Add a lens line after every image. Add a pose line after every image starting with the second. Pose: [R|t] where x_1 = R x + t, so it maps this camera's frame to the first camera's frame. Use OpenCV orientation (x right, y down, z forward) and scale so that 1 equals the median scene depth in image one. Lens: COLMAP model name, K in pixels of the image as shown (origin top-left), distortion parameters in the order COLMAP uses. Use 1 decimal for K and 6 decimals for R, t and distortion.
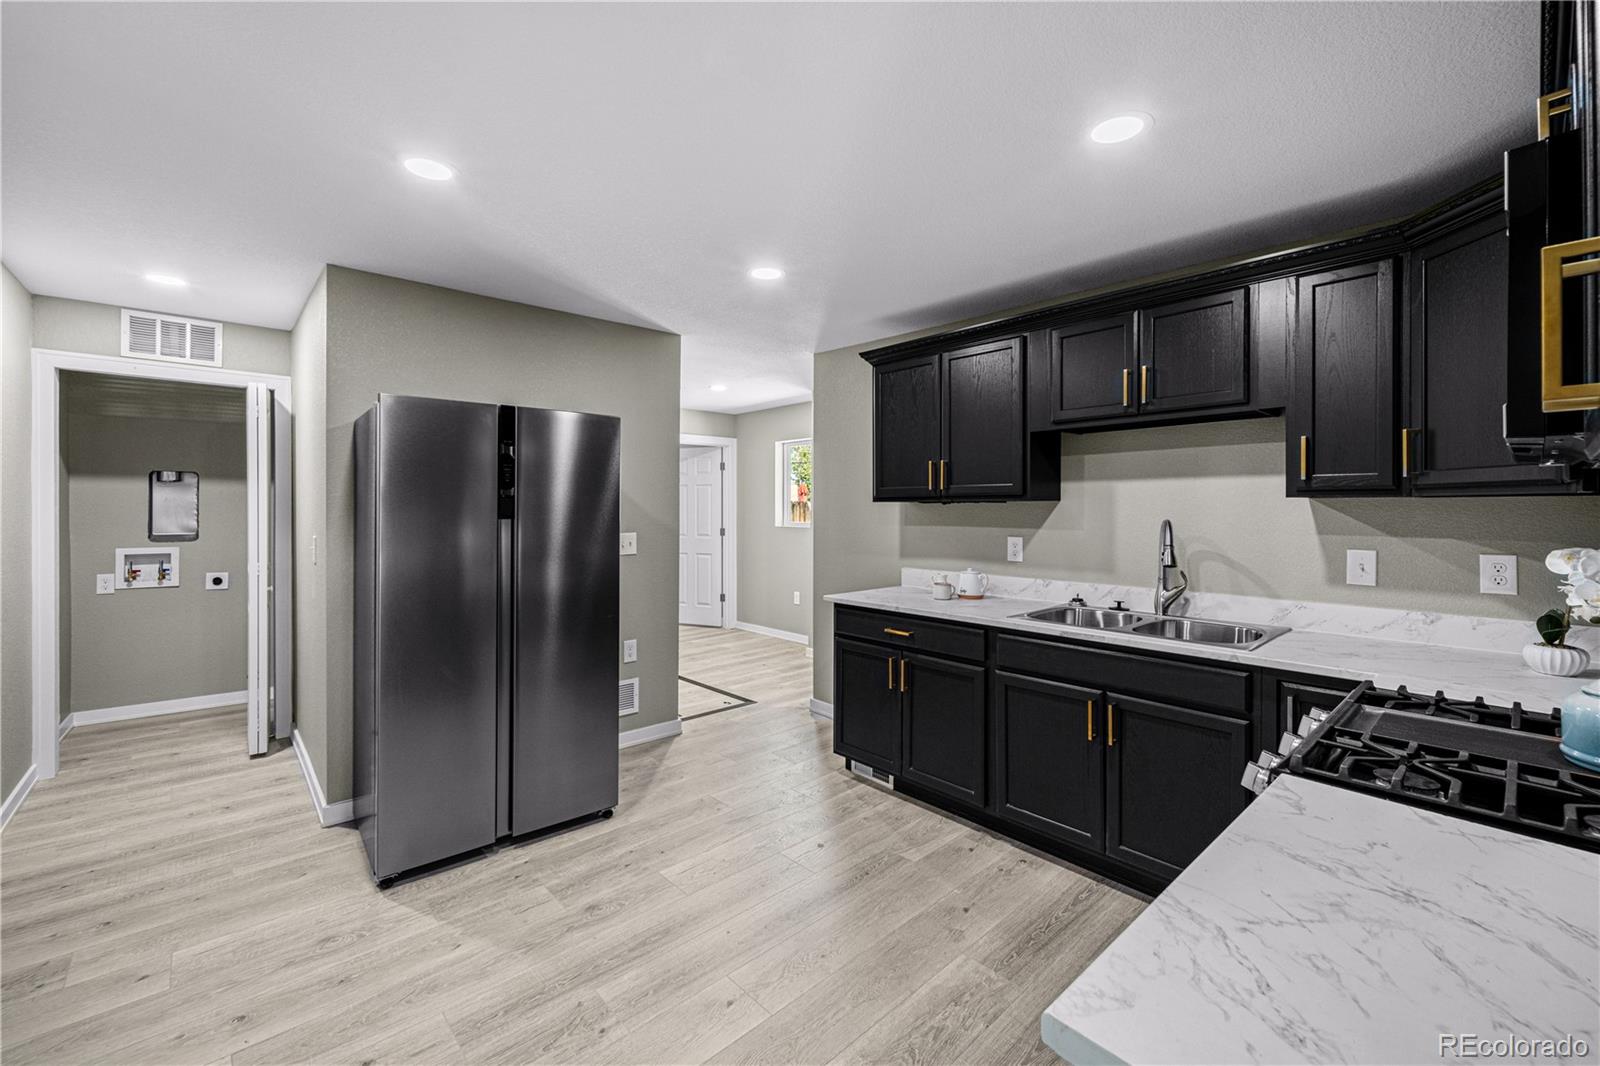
lens RADIAL K [[650.0, 0, 771.2], [0, 650.0, 507.6], [0, 0, 1]] dist [0.000712, -0.000663]
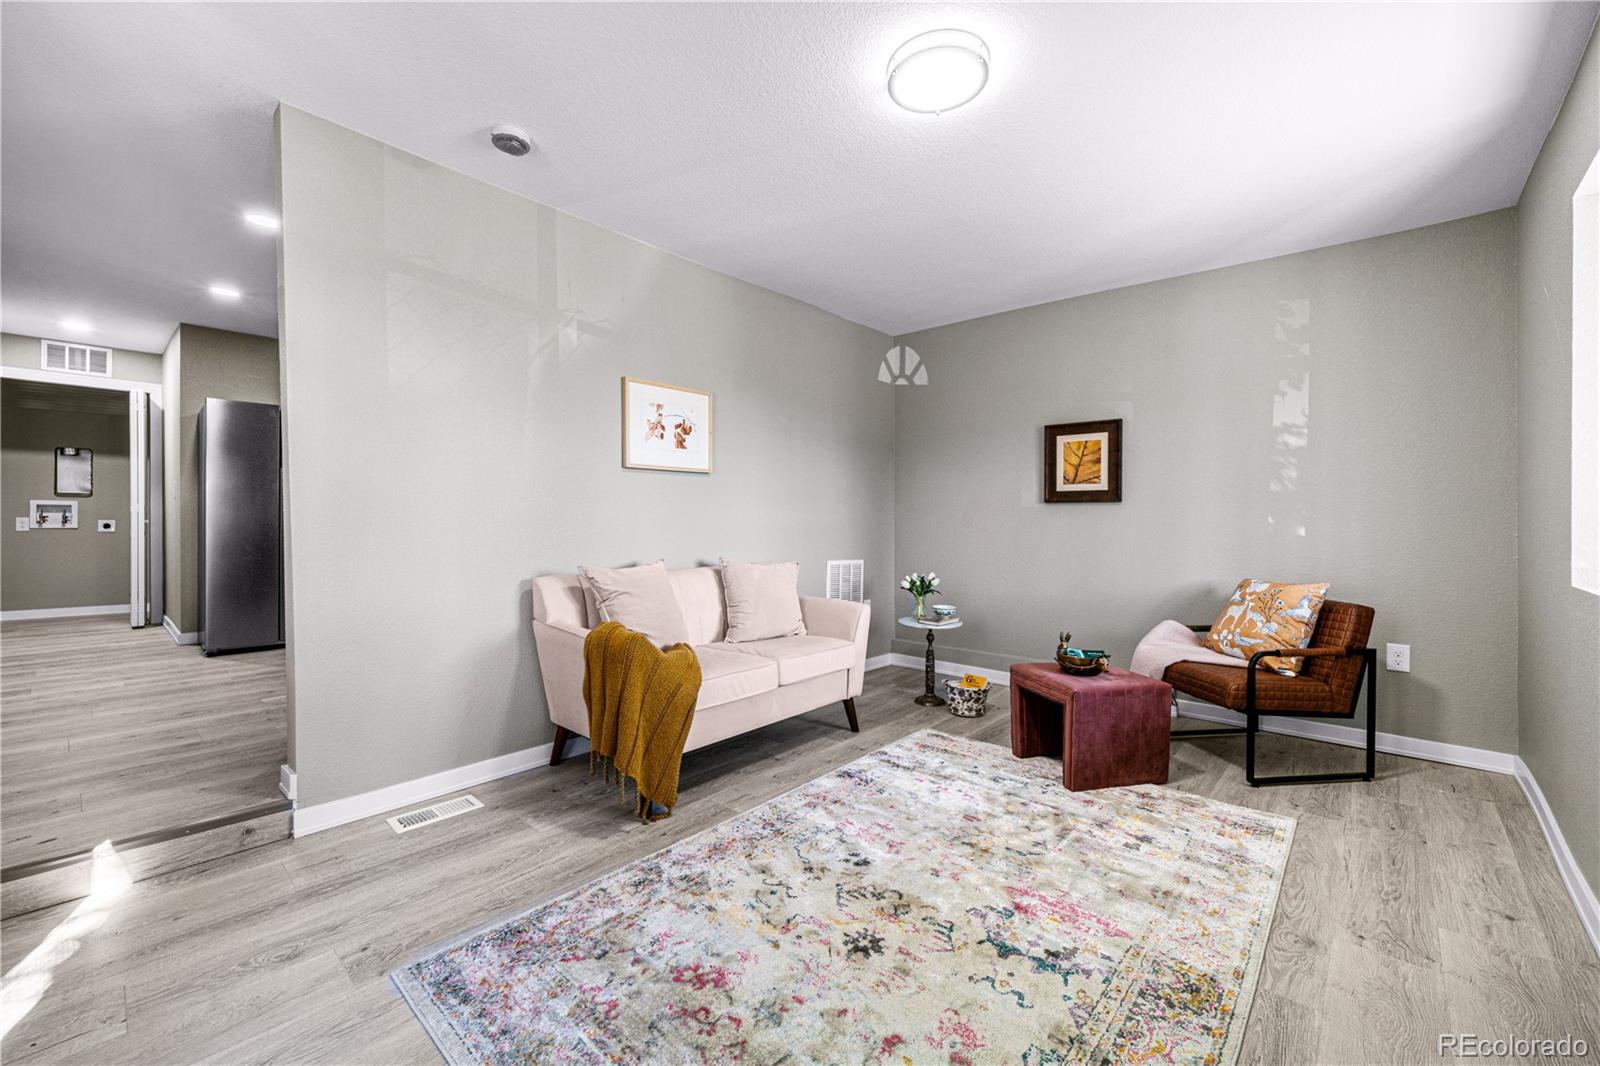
lens RADIAL K [[650.0, 0, 772.7], [0, 650.0, 520.7], [0, 0, 1]] dist [0.000712, -0.000663]
pose [[0.994619, 0.004265, 0.103517, 0.490293], [-0.004837, 0.999974, 0.005270, 0.094057], [-0.103492, -0.005742, 0.994614, -0.615838]]
